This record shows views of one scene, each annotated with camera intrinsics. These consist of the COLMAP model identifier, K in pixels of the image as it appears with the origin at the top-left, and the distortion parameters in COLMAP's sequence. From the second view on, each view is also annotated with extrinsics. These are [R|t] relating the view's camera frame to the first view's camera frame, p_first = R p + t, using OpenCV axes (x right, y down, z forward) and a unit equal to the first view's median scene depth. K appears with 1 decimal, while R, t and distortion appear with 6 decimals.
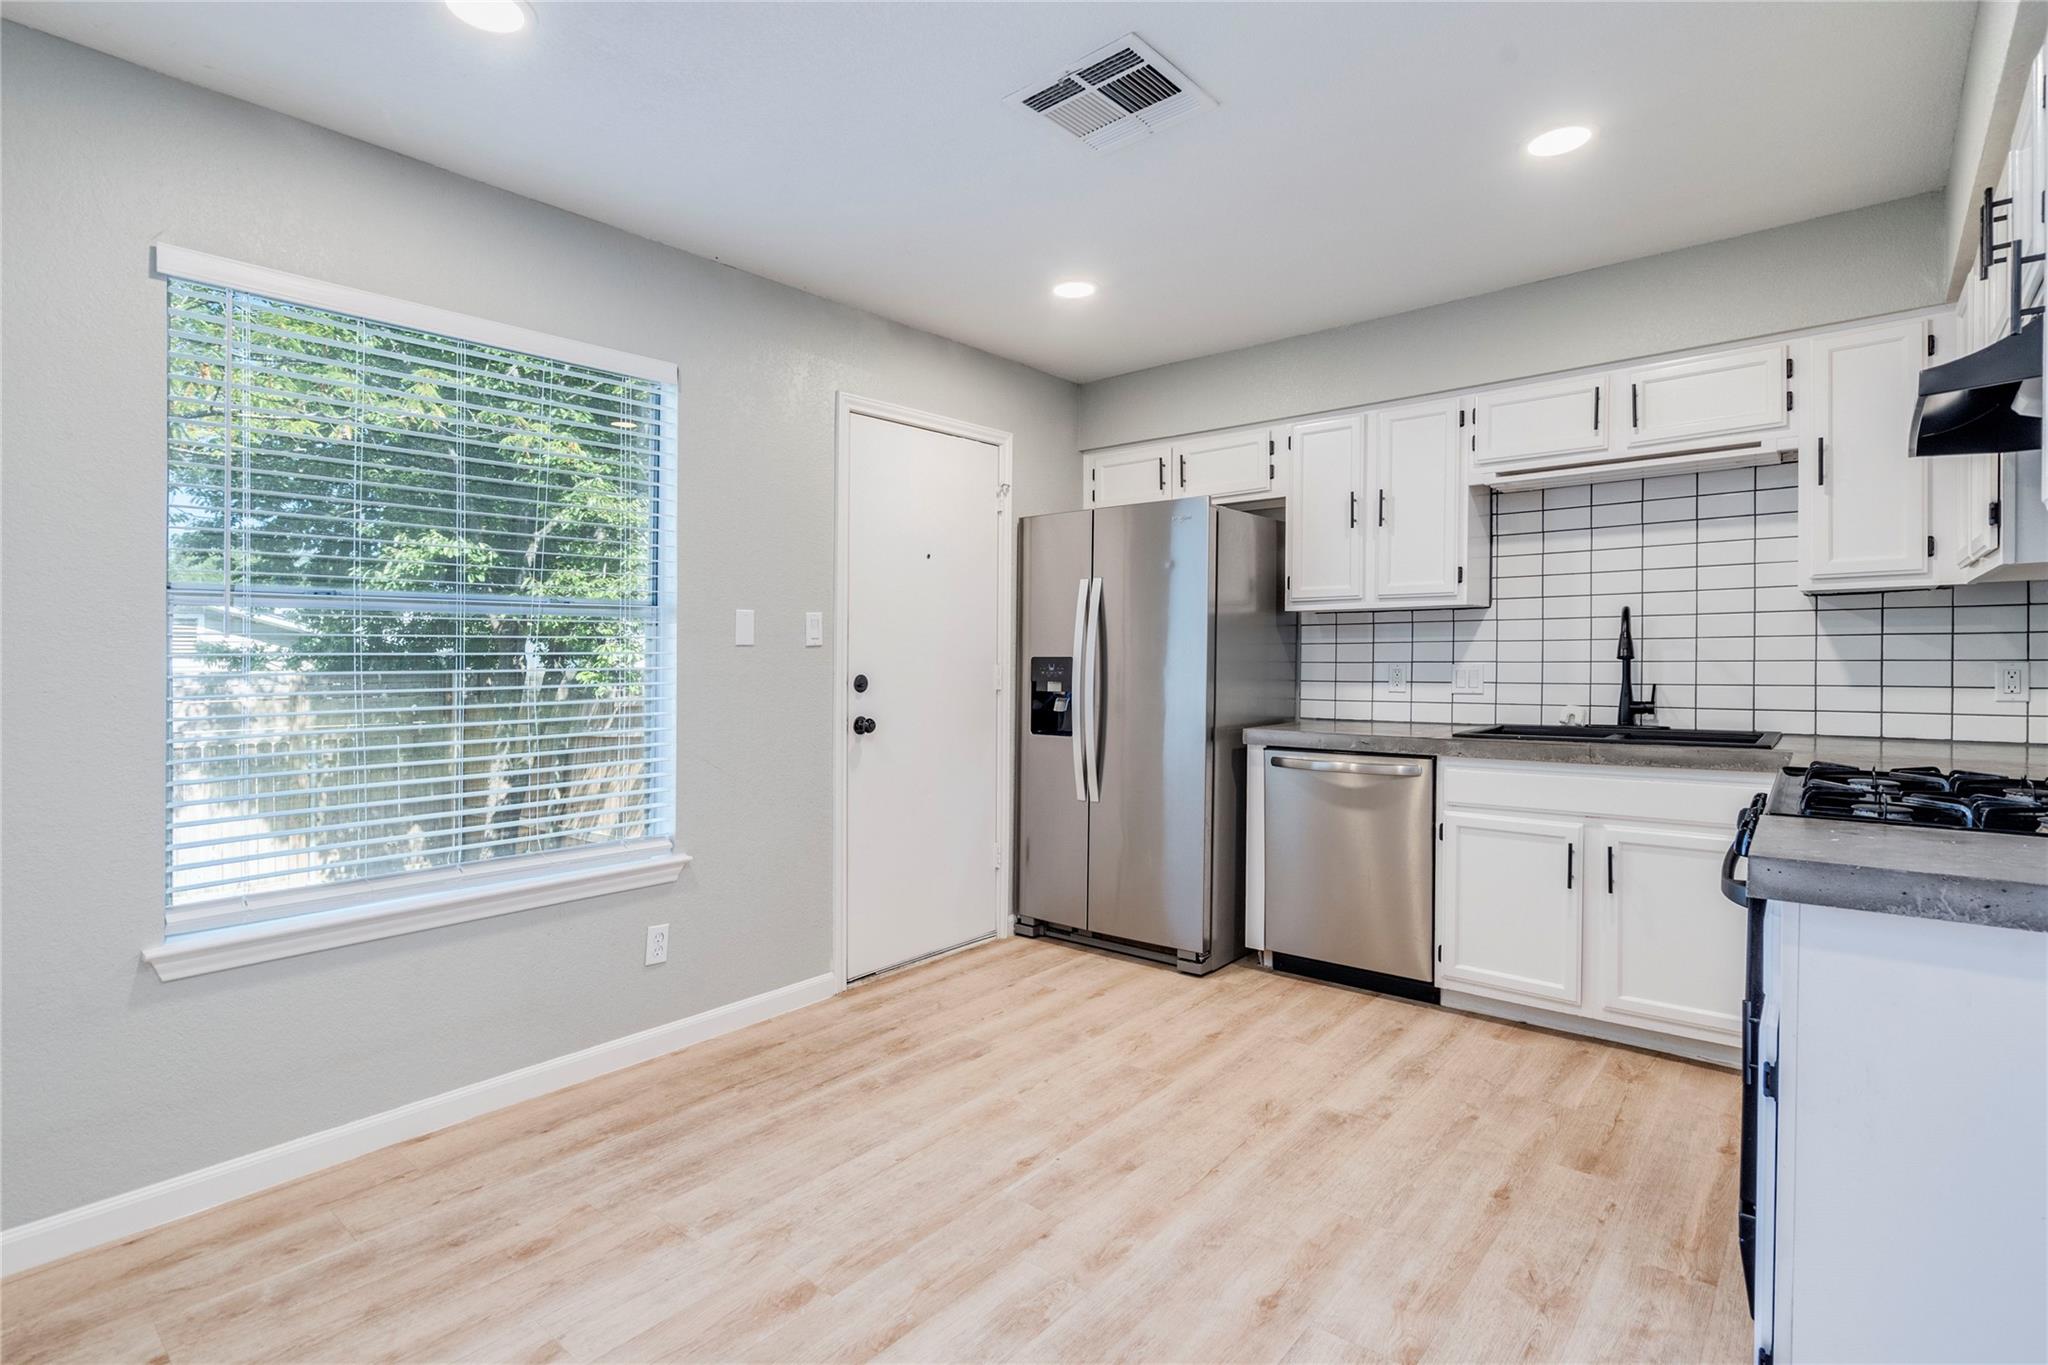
lens RADIAL K [[982.0, 0, 1022.7], [0, 982.0, 698.8], [0, 0, 1]] dist [-0.007601, 0.001656]
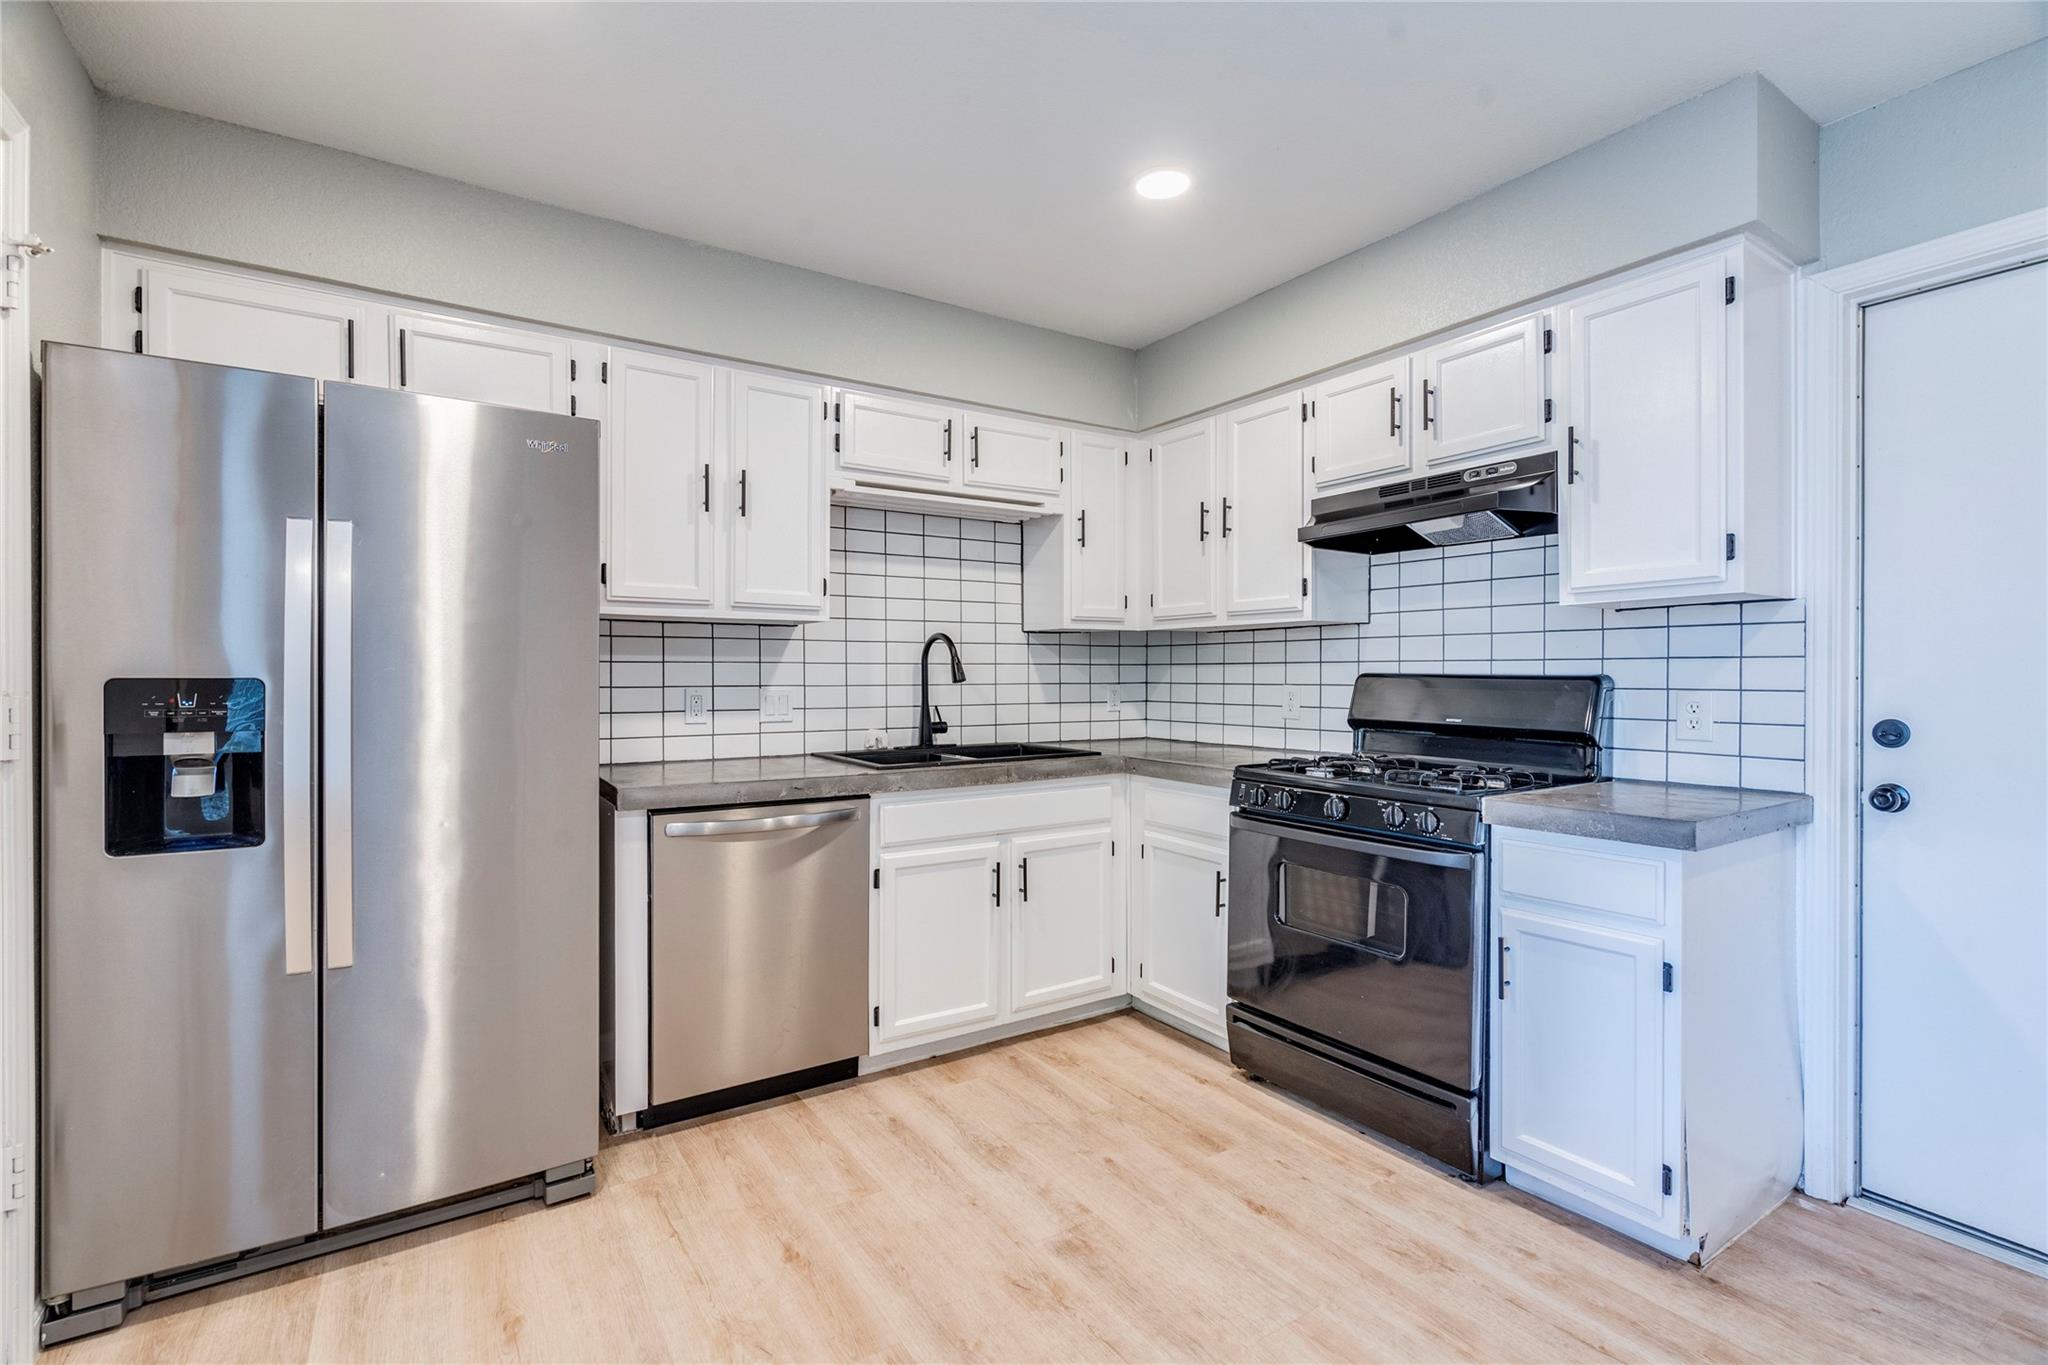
lens RADIAL K [[927.7, 0, 1019.9], [0, 927.7, 711.7], [0, 0, 1]] dist [-0.007183, 0.002951]
pose [[0.288839, -0.029490, 0.956923, -0.354278], [0.039372, 0.999046, 0.018904, -0.026920], [-0.956568, 0.032215, 0.289725, 0.681837]]
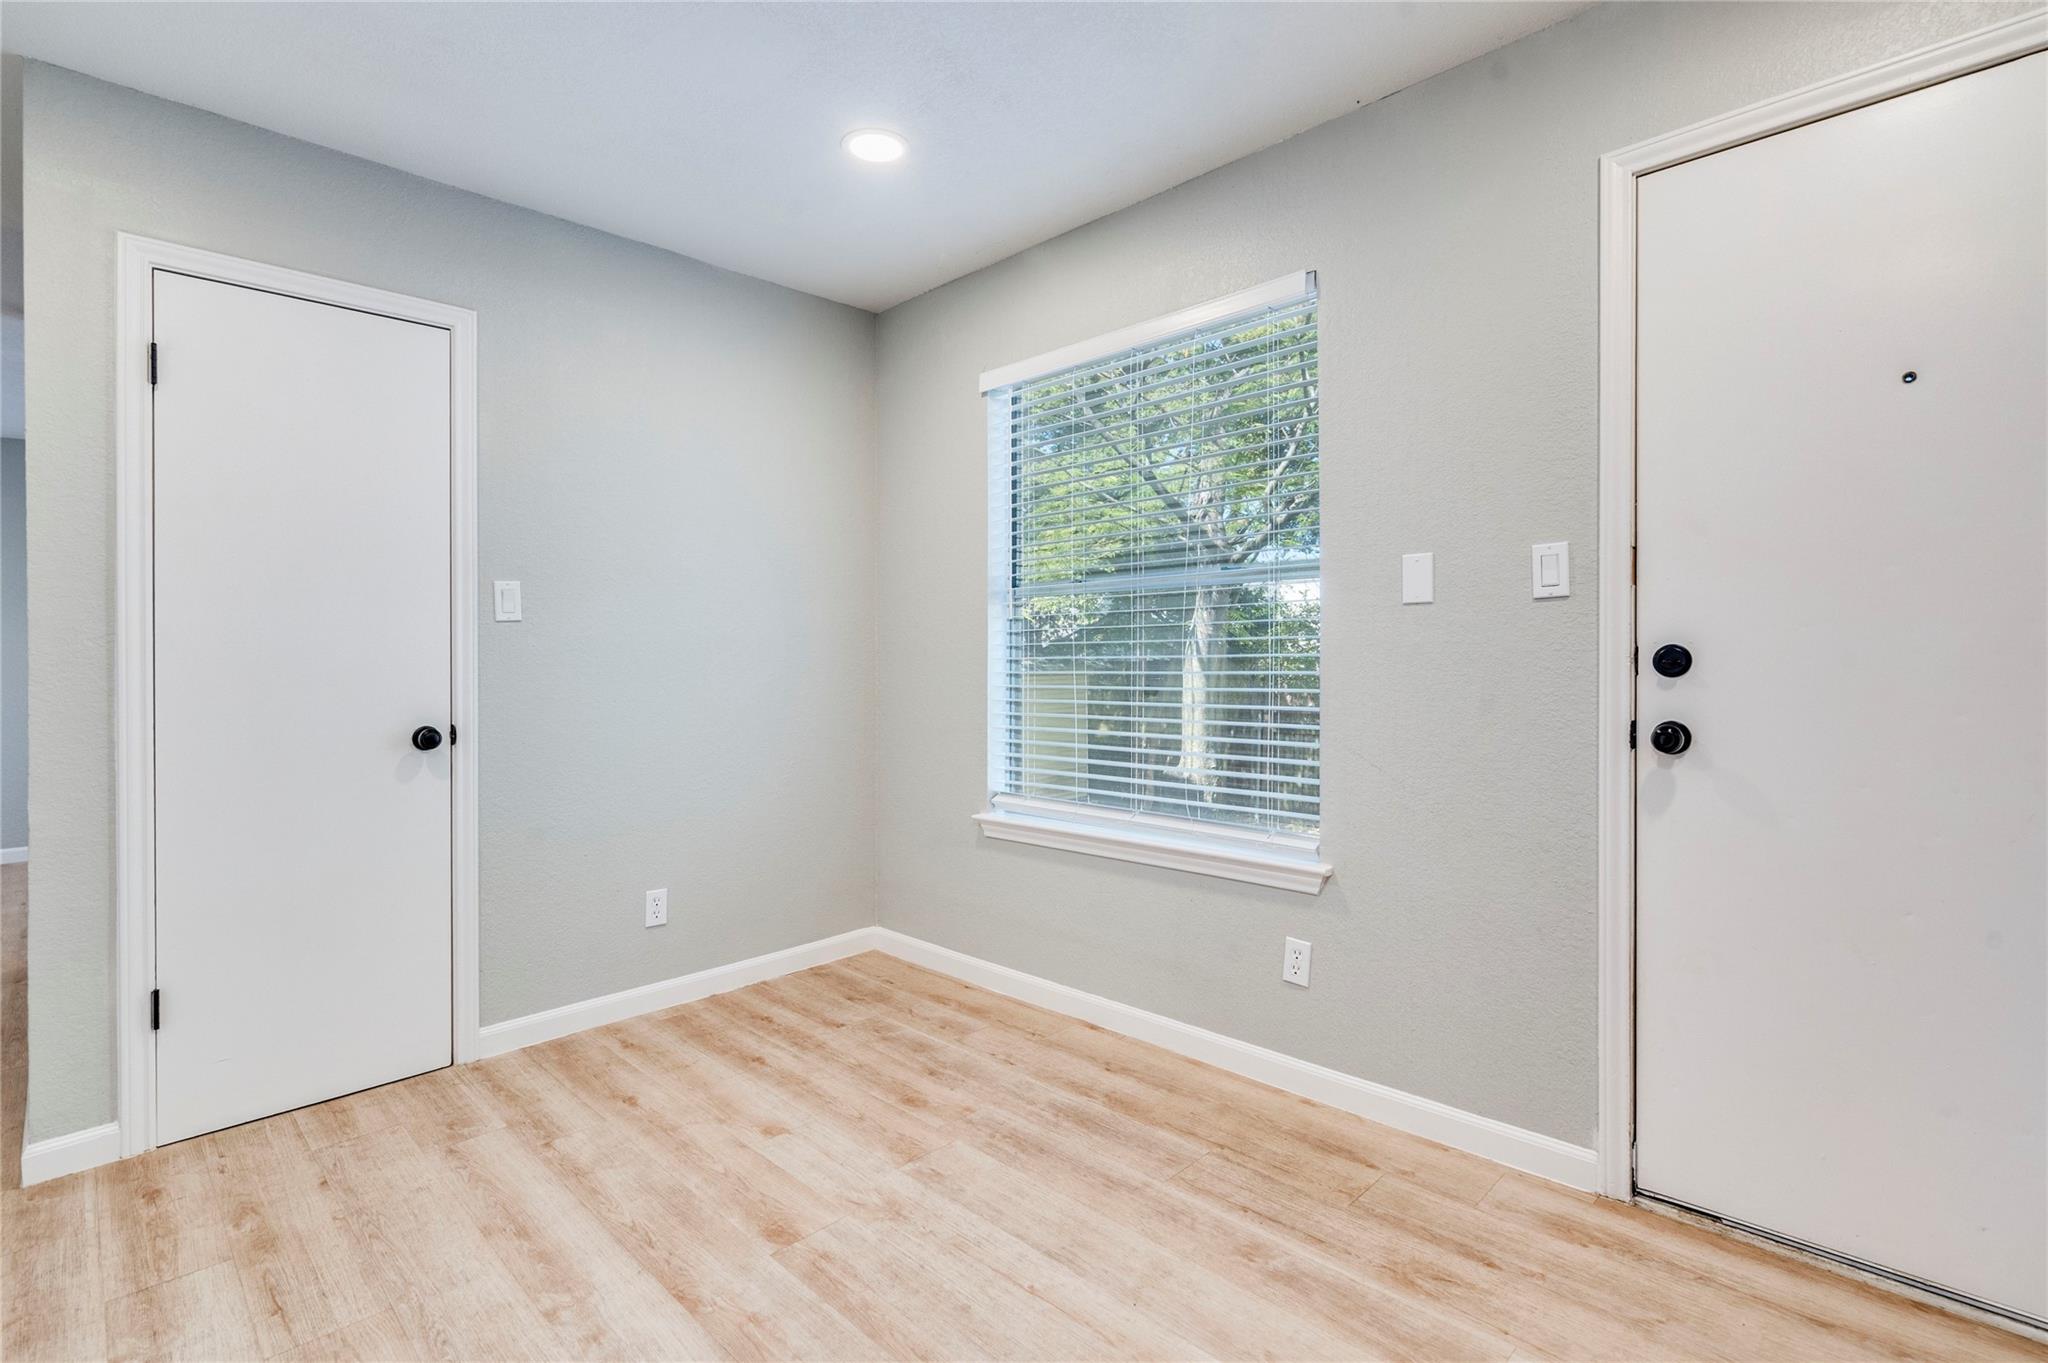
lens RADIAL K [[982.0, 0, 1034.0], [0, 982.0, 665.0], [0, 0, 1]] dist [-0.007601, 0.001656]
pose [[-0.084374, 0.019552, -0.996242, 0.472096], [-0.030443, 0.999290, 0.022190, -0.017075], [0.995969, 0.032201, -0.083718, 0.813301]]
